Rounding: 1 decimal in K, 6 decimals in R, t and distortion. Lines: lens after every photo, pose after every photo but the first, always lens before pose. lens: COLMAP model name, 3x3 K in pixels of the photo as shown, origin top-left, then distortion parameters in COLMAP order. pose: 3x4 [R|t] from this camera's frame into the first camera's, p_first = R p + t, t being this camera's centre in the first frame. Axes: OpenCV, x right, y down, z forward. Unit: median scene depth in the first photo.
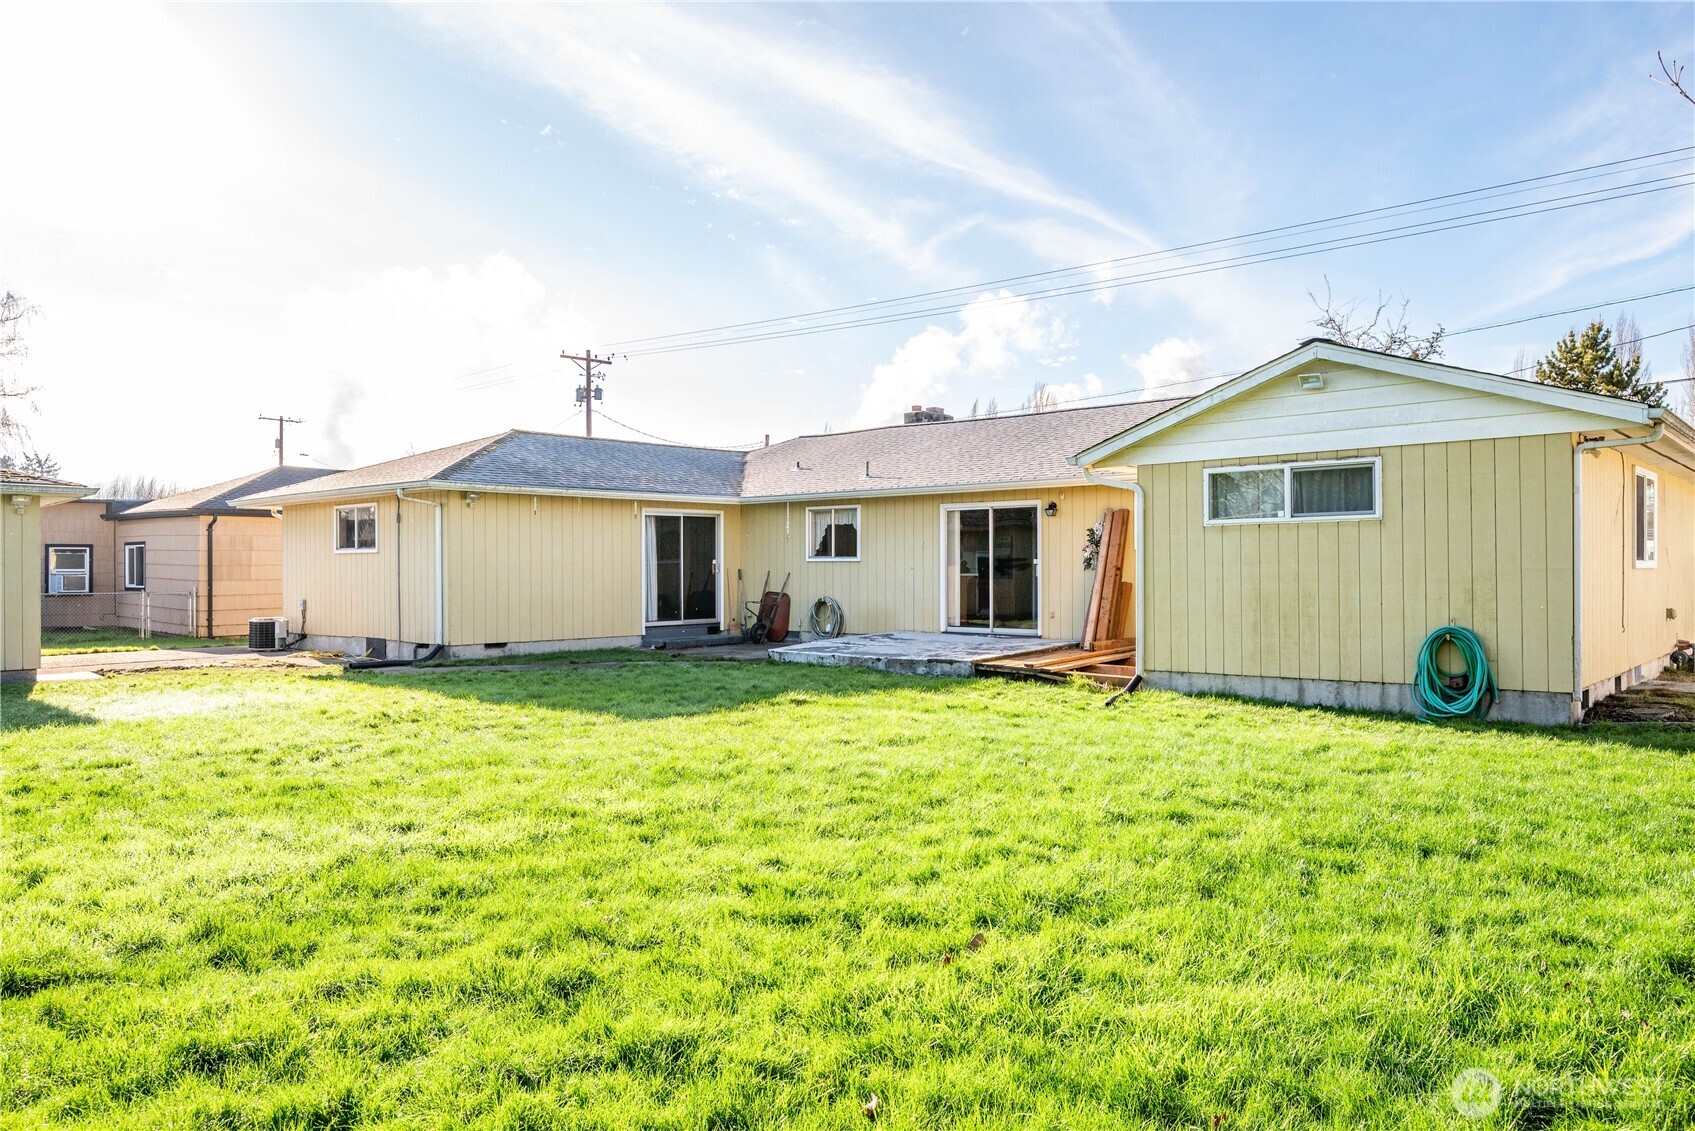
lens RADIAL K [[1069.2, 0, 847.5], [0, 1069.2, 565.5], [0, 0, 1]] dist [-0.001225, -0.000168]
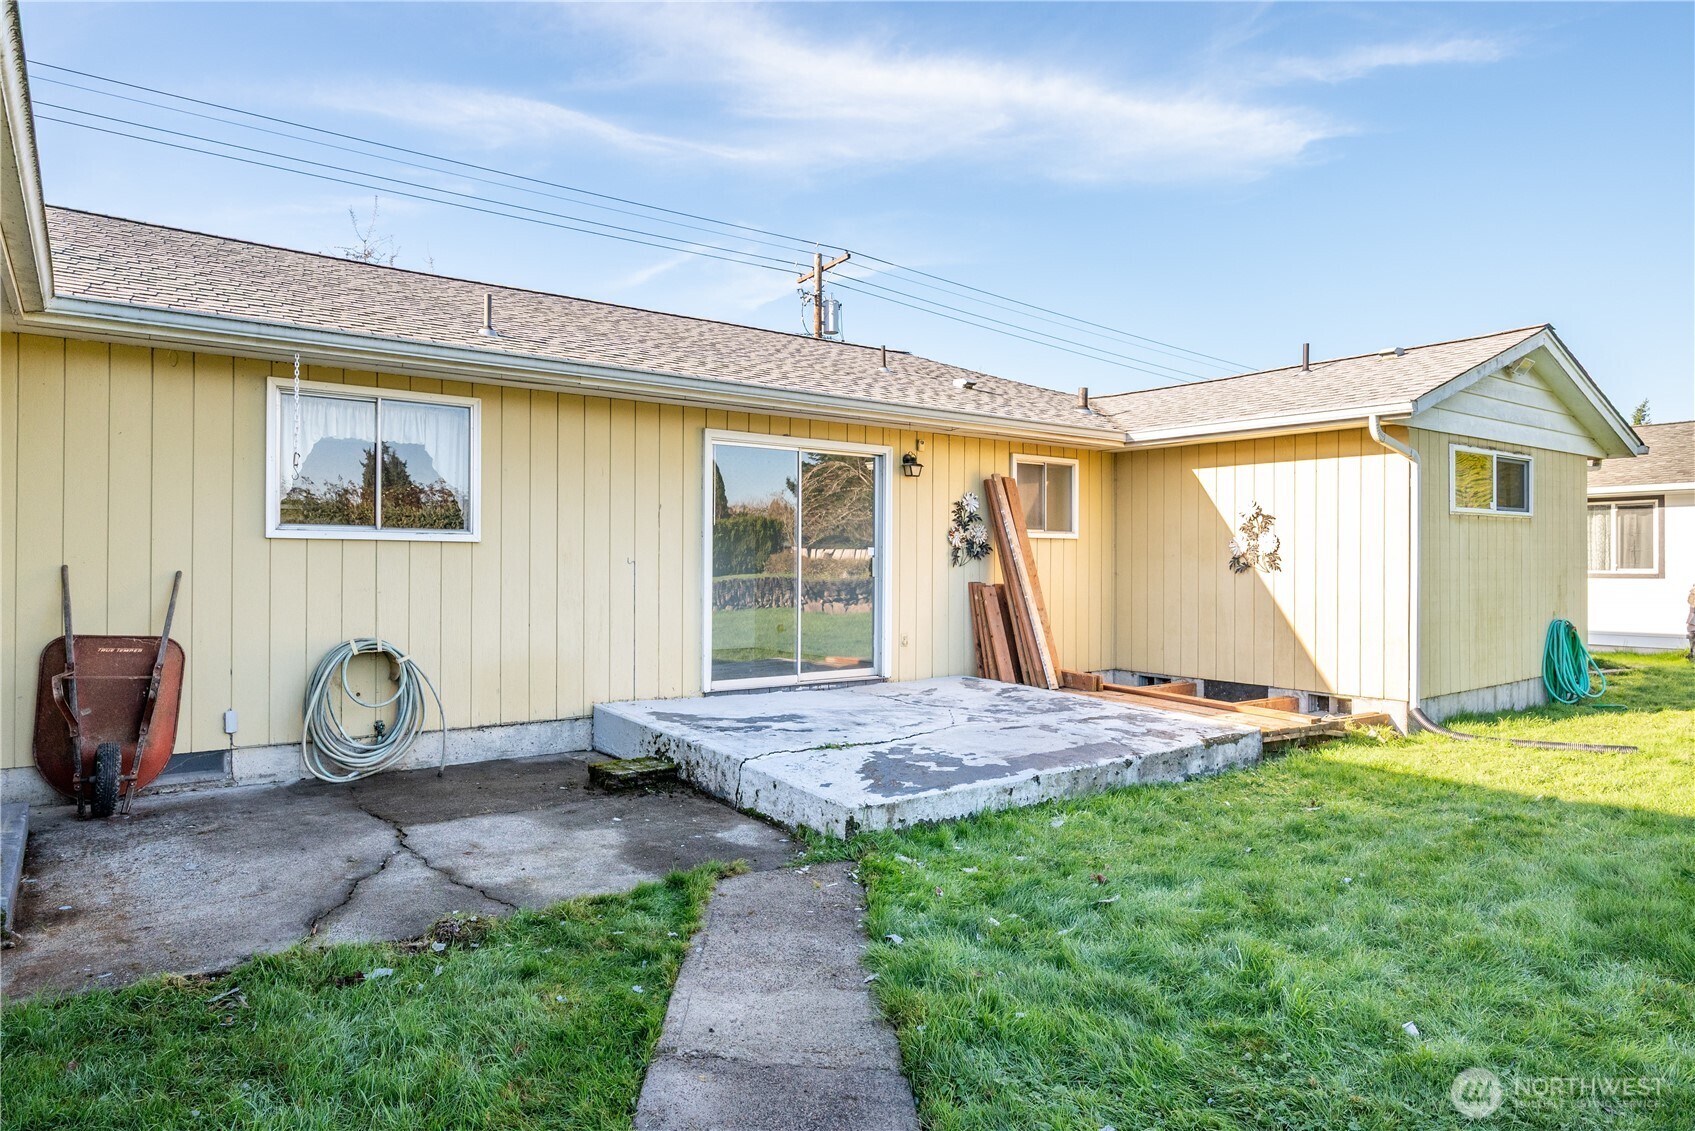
lens RADIAL K [[986.5, 0, 847.5], [0, 986.5, 565.5], [0, 0, 1]] dist [0.001531, 0.000434]
pose [[0.226817, 0.005660, 0.973921, -0.392212], [-0.006864, 0.999968, -0.004213, 0.007093], [-0.973913, -0.005729, 0.226849, 0.996412]]
